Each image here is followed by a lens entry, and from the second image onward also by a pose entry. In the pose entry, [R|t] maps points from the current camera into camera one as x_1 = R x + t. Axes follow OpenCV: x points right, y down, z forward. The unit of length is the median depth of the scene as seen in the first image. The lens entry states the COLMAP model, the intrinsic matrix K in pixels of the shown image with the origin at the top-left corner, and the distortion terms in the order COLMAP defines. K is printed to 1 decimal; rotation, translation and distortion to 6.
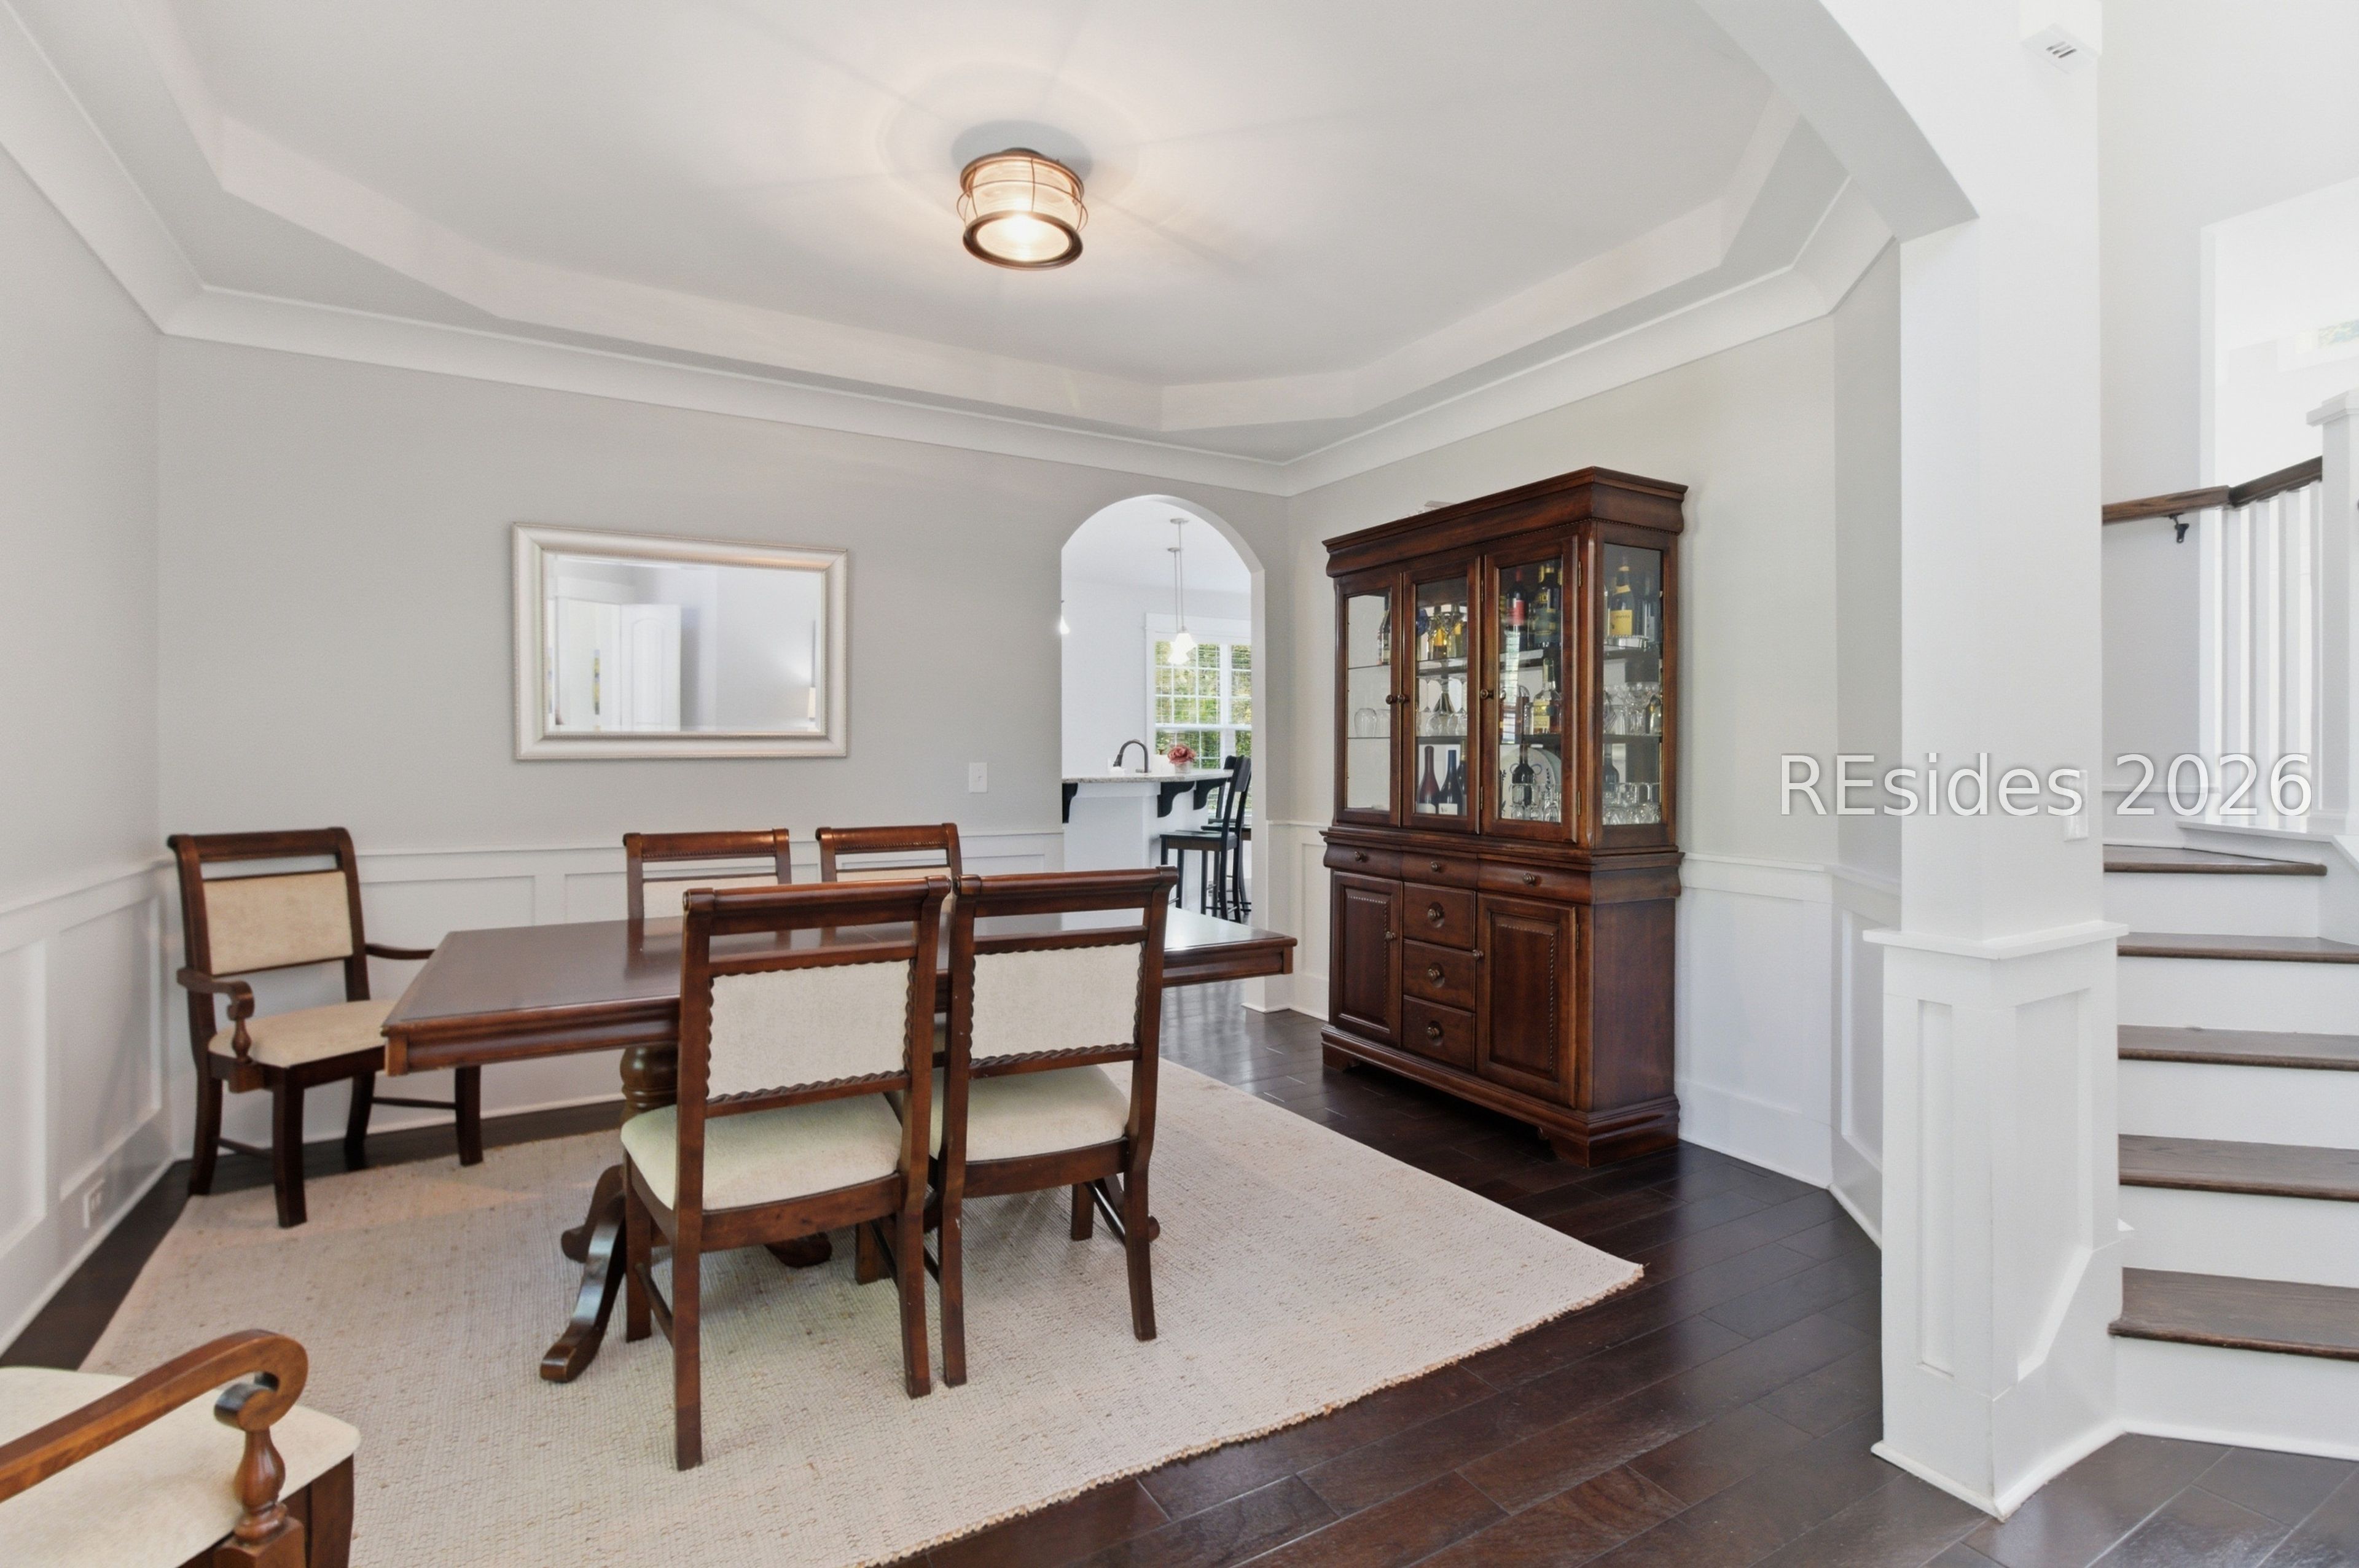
lens RADIAL K [[1202.8, 0, 1068.2], [0, 1202.8, 786.8], [0, 0, 1]] dist [0.001065, 0.000127]
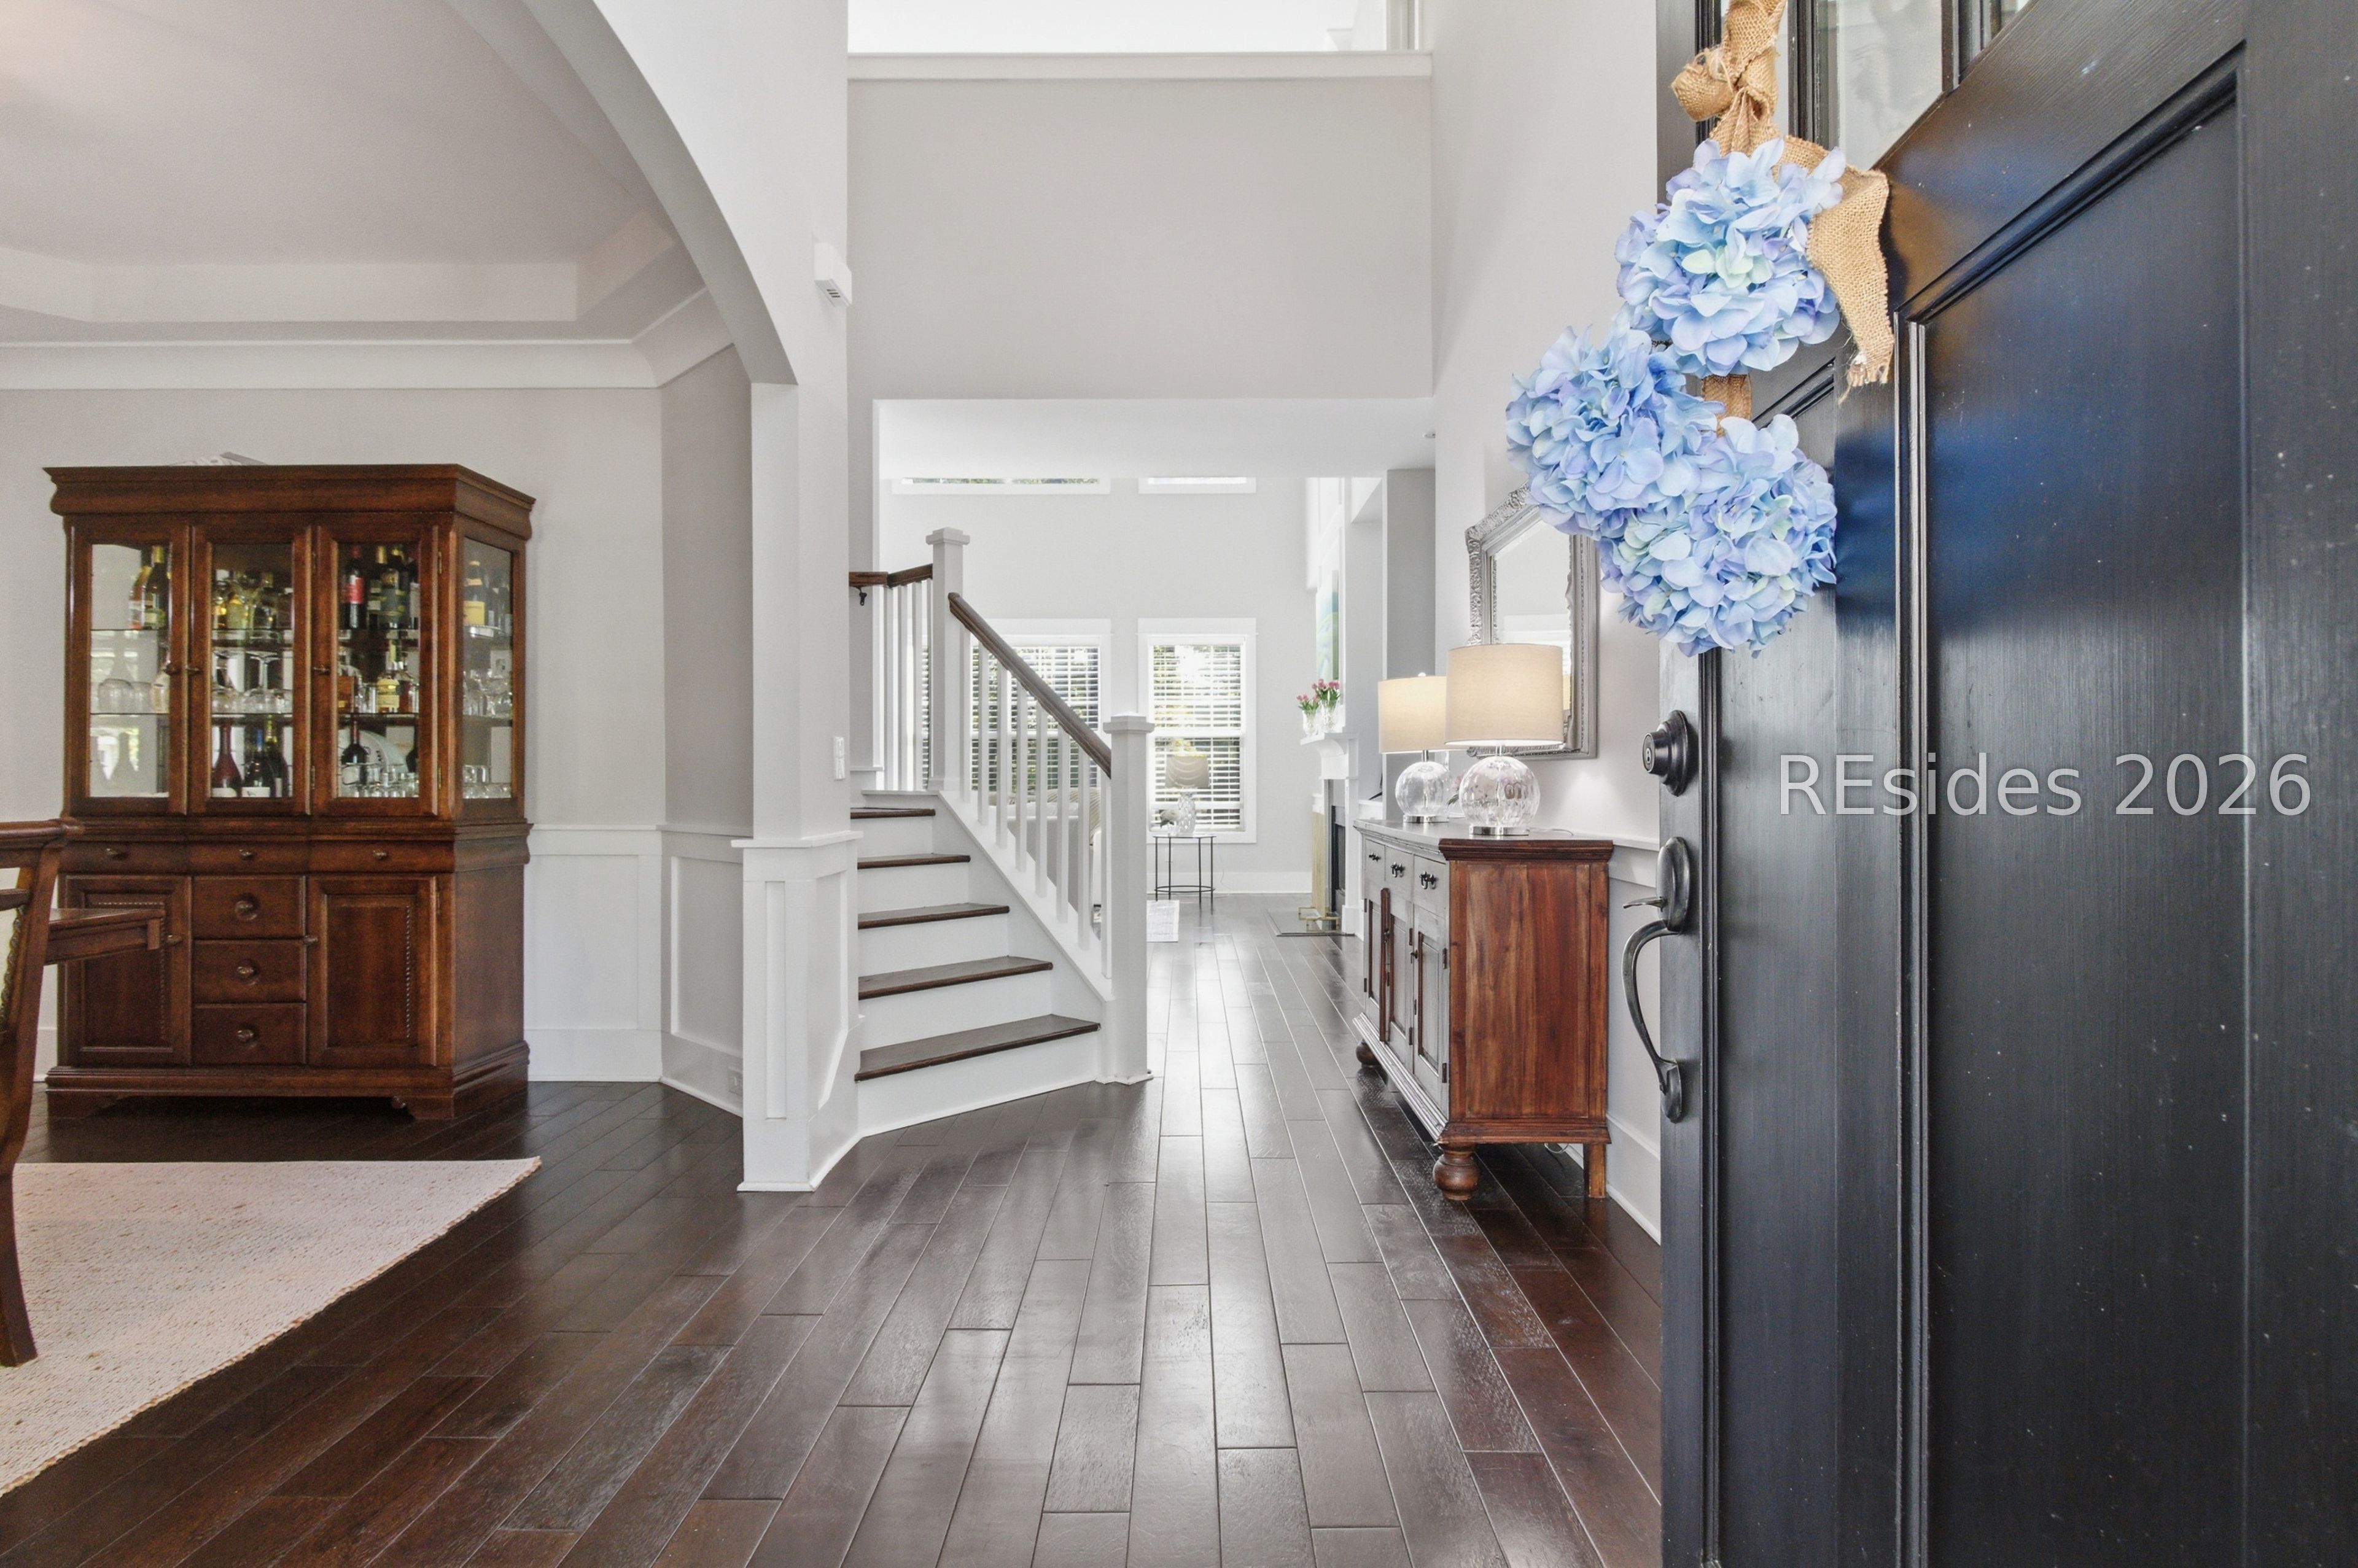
lens RADIAL K [[1202.3, 0, 1166.2], [0, 1202.3, 773.6], [0, 0, 1]] dist [0.001065, 0.000127]
pose [[0.526425, 0.007417, 0.850189, -0.135637], [0.005772, 0.999908, -0.012297, 0.025882], [-0.850202, 0.011381, 0.526333, -0.099366]]
